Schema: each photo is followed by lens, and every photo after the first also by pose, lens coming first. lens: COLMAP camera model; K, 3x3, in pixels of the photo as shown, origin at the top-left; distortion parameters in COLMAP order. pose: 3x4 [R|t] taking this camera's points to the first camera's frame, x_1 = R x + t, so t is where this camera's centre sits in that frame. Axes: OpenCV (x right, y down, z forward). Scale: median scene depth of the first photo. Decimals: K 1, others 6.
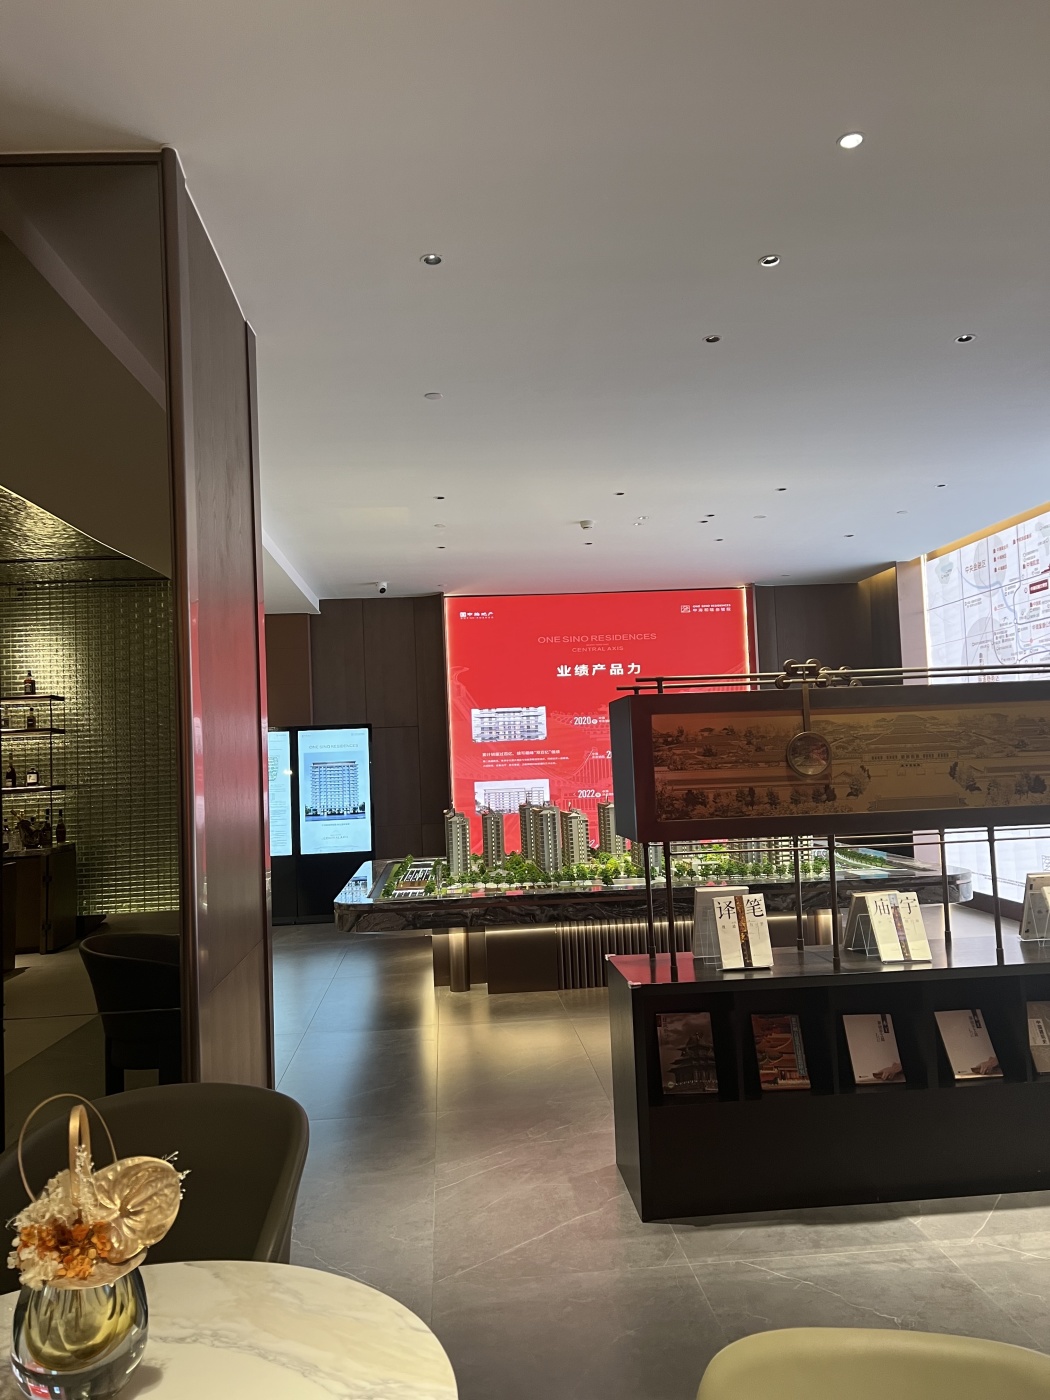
lens RADIAL K [[1055.0, 0, 523.3], [0, 1055.0, 704.4], [0, 0, 1]] dist [0.041371, 0.002698]
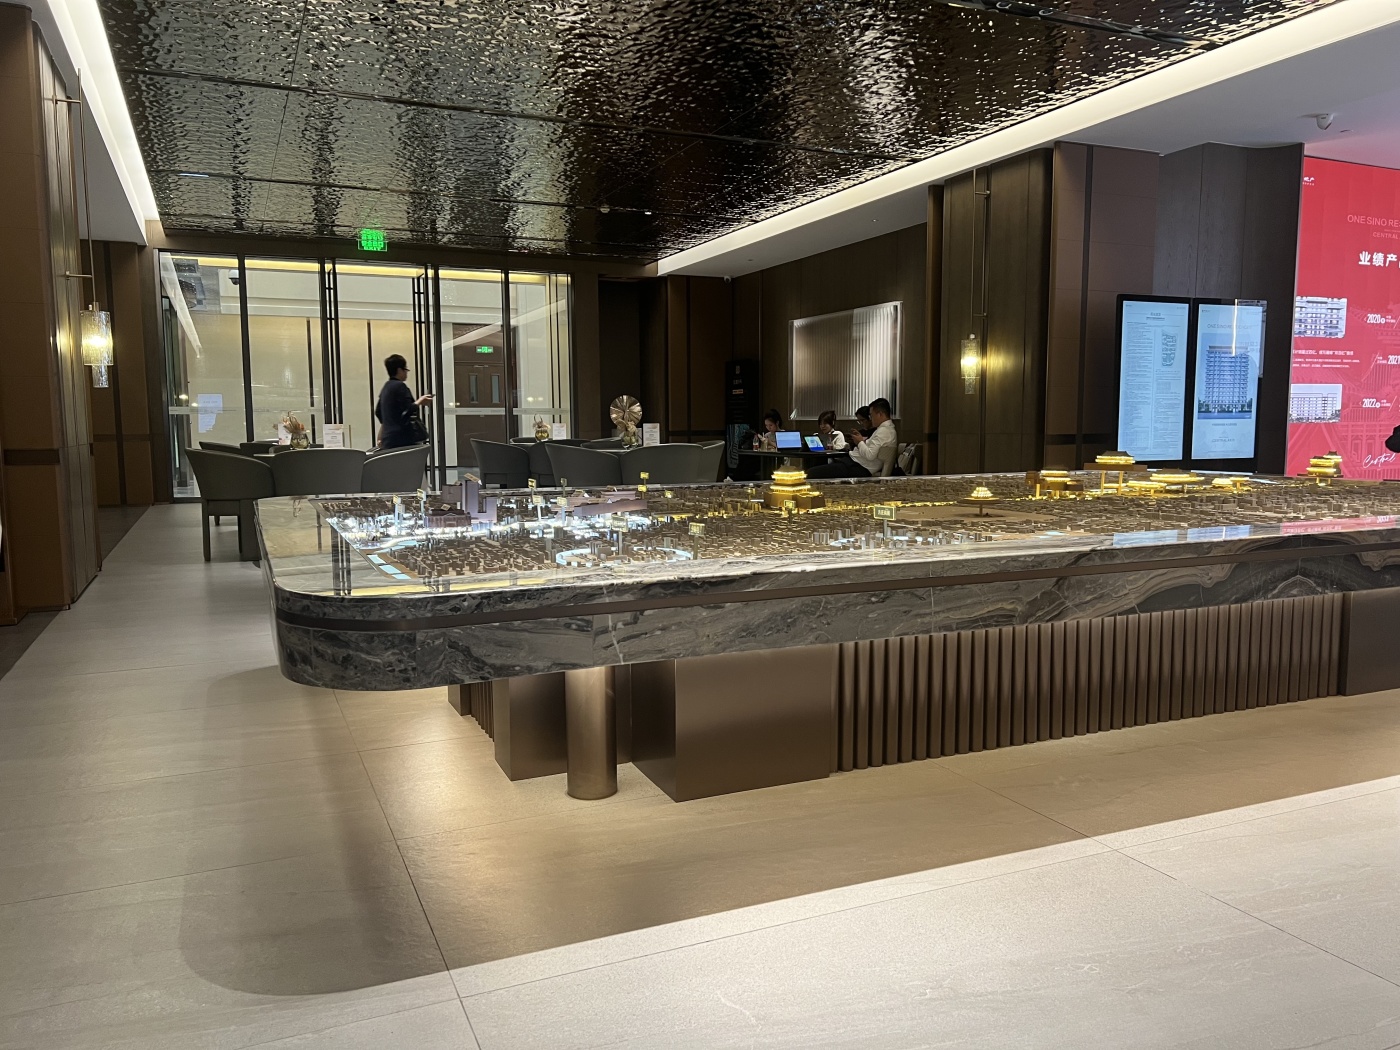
lens RADIAL K [[1055.0, 0, 698.7], [0, 1055.0, 519.7], [0, 0, 1]] dist [0.041371, 0.002698]
pose [[0.941163, 0.004843, 0.337917, -0.770228], [-0.053626, 0.989369, 0.135180, 0.090004], [-0.333670, -0.145347, 0.931418, 0.337595]]
